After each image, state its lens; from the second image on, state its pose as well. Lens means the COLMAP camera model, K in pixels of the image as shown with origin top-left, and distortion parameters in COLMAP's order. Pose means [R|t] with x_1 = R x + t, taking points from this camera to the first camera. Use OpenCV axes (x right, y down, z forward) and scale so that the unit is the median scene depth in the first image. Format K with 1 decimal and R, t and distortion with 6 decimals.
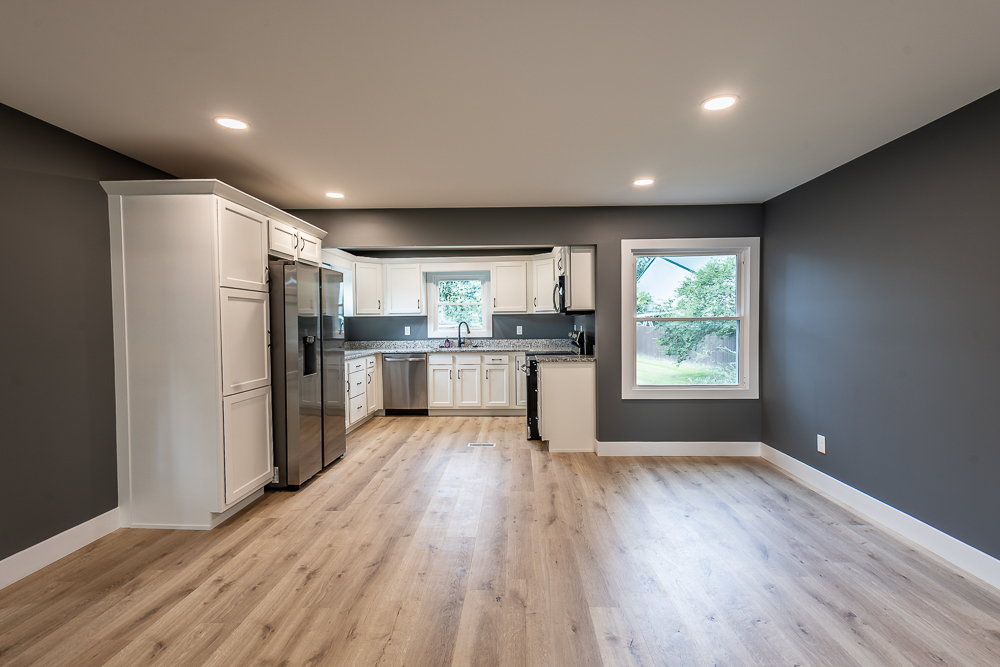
lens RADIAL K [[469.1, 0, 500.0], [0, 469.1, 333.5], [0, 0, 1]] dist [0.014331, 0.000187]
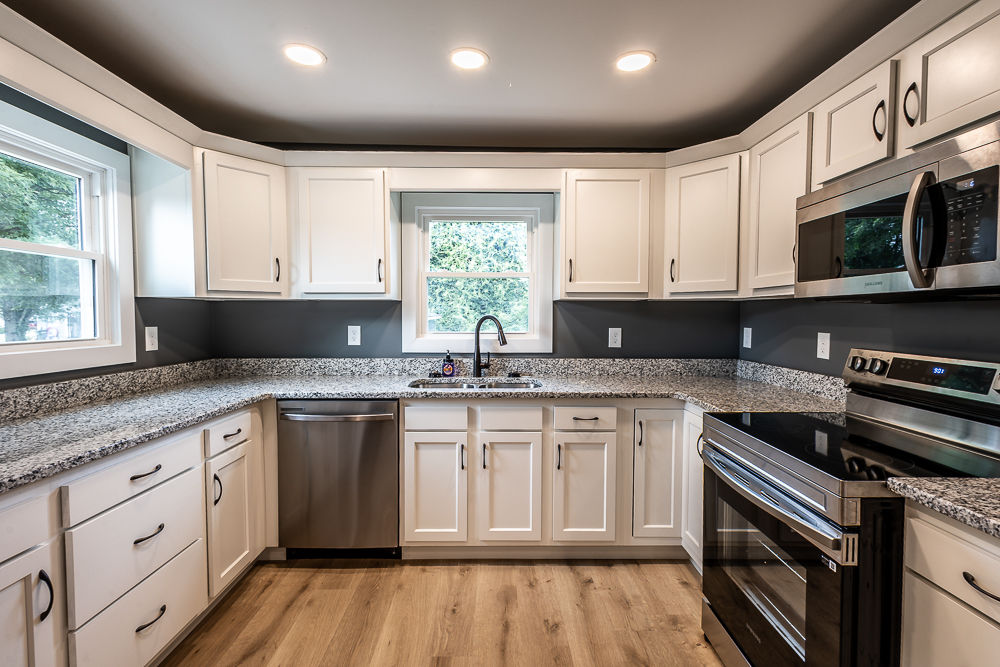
lens RADIAL K [[469.1, 0, 500.0], [0, 469.1, 333.5], [0, 0, 1]] dist [0.014331, 0.000187]
pose [[0.998669, 0.013157, 0.049872, -0.092841], [-0.013990, 0.999768, 0.016379, -0.017492], [-0.049645, -0.017055, 0.998621, 0.609902]]
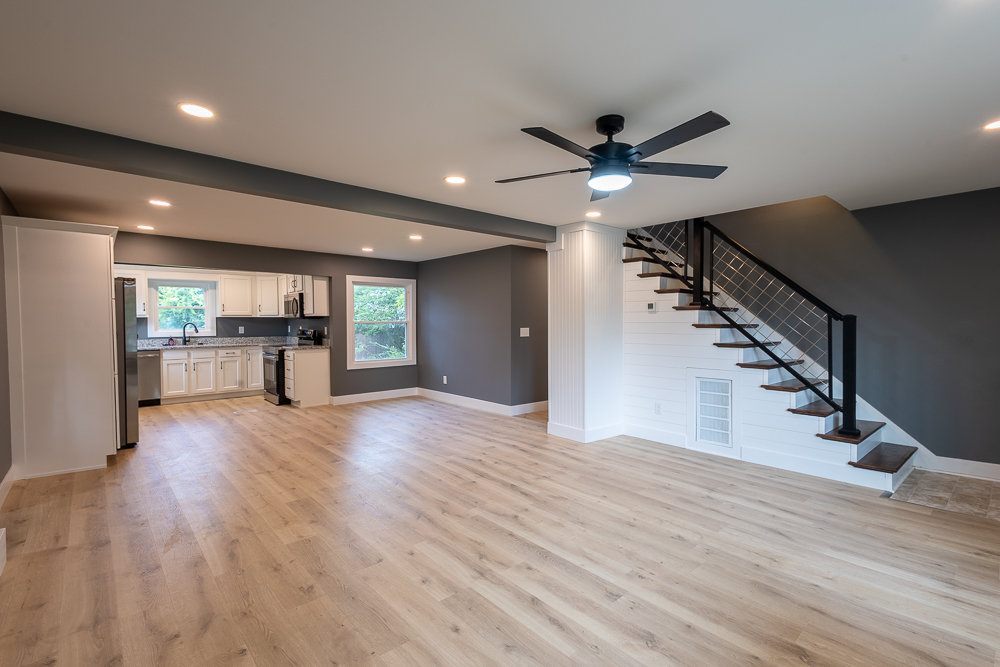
lens RADIAL K [[454.2, 0, 500.0], [0, 454.2, 333.5], [0, 0, 1]] dist [0.013259, 0.000095]
pose [[0.724693, -0.011625, 0.688973, -0.317947], [0.013090, 0.999910, 0.003104, 0.008243], [-0.688947, 0.006769, 0.724780, -0.382458]]
